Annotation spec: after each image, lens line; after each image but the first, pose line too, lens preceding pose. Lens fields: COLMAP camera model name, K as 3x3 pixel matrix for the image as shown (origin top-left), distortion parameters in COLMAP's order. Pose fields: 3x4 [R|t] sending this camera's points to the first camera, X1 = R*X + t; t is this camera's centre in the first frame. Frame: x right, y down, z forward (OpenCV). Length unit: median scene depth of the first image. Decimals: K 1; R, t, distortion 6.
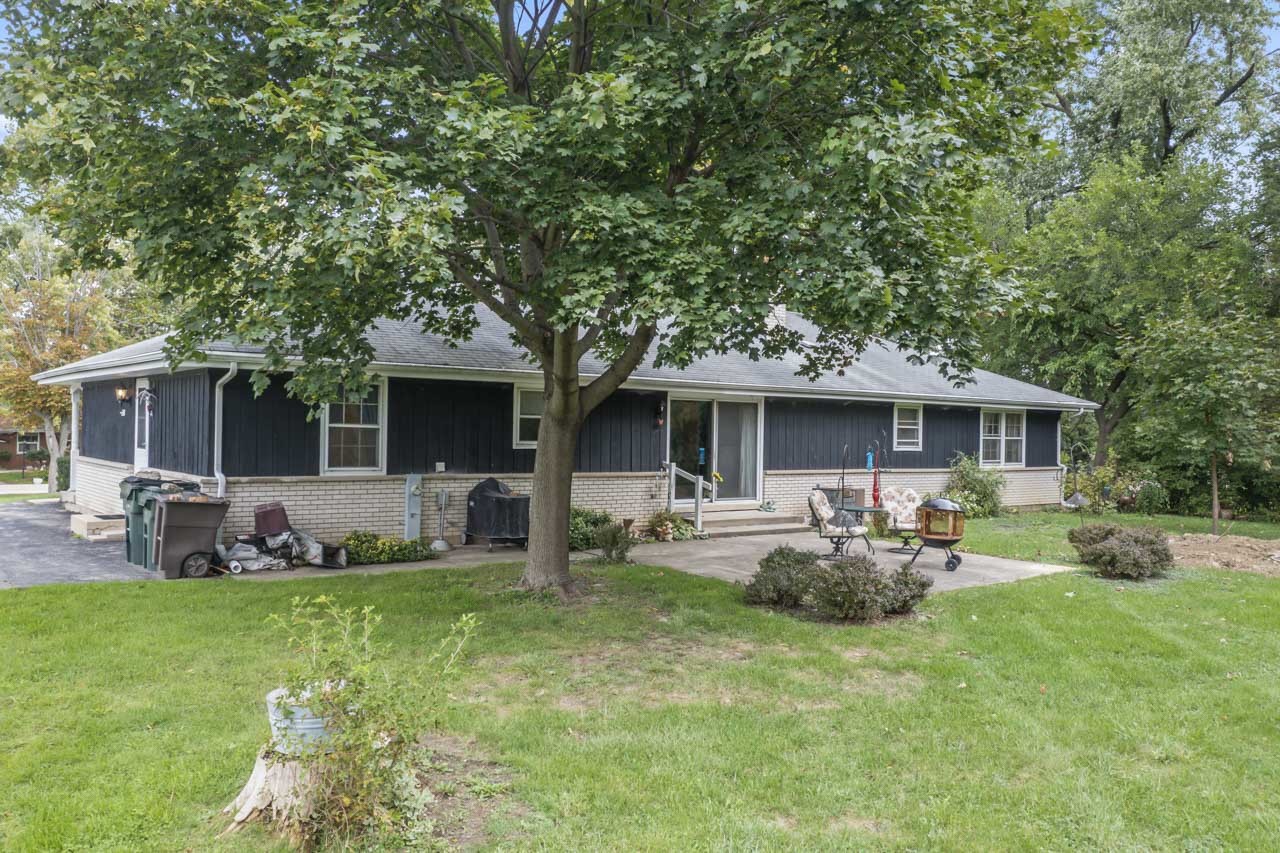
lens RADIAL K [[1033.8, 0, 637.0], [0, 1033.8, 429.3], [0, 0, 1]] dist [-0.002084, 0.010664]
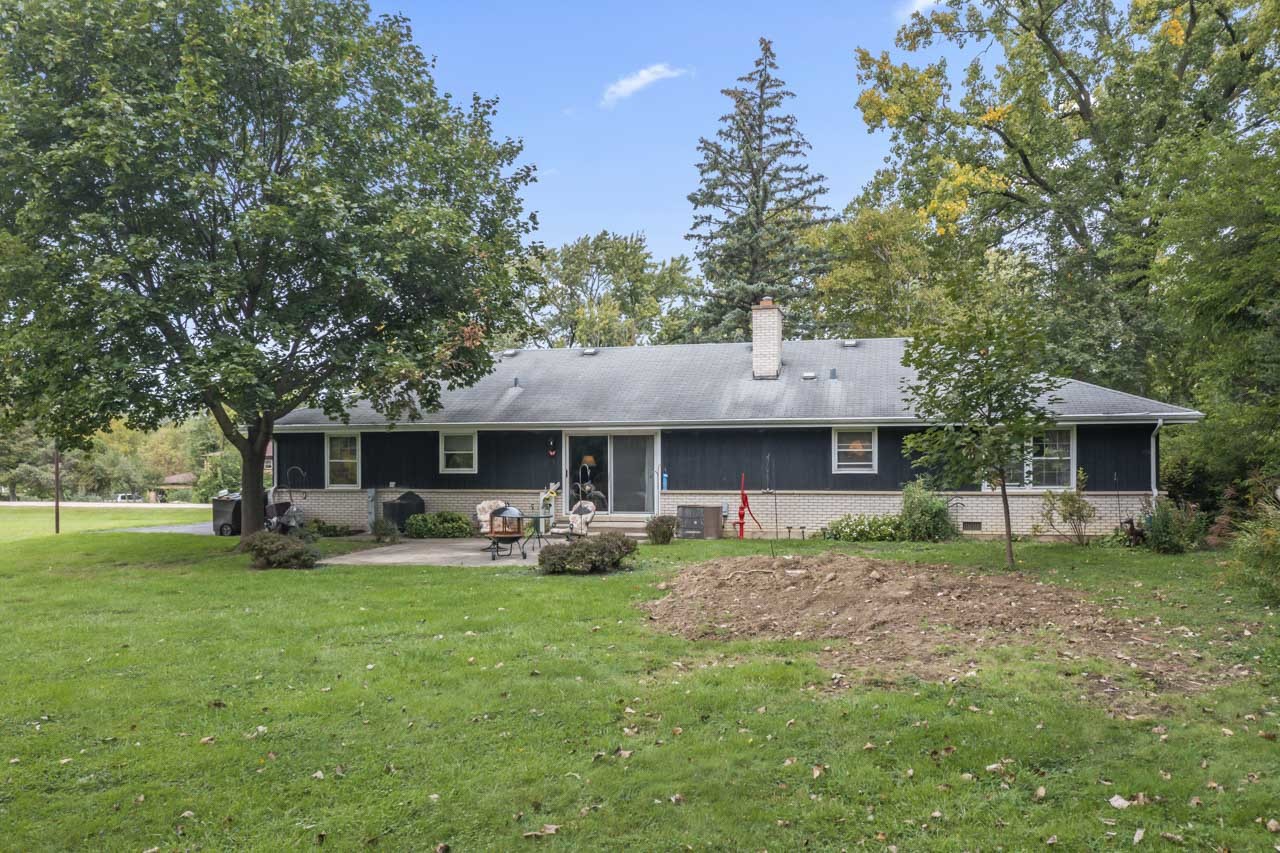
lens RADIAL K [[1033.8, 0, 640.3], [0, 1033.8, 428.7], [0, 0, 1]] dist [-0.002084, 0.010664]
pose [[0.603386, -0.029390, -0.796908, 1.157003], [0.023120, 0.999545, -0.019357, -0.010349], [0.797114, -0.006744, 0.603791, 0.258070]]
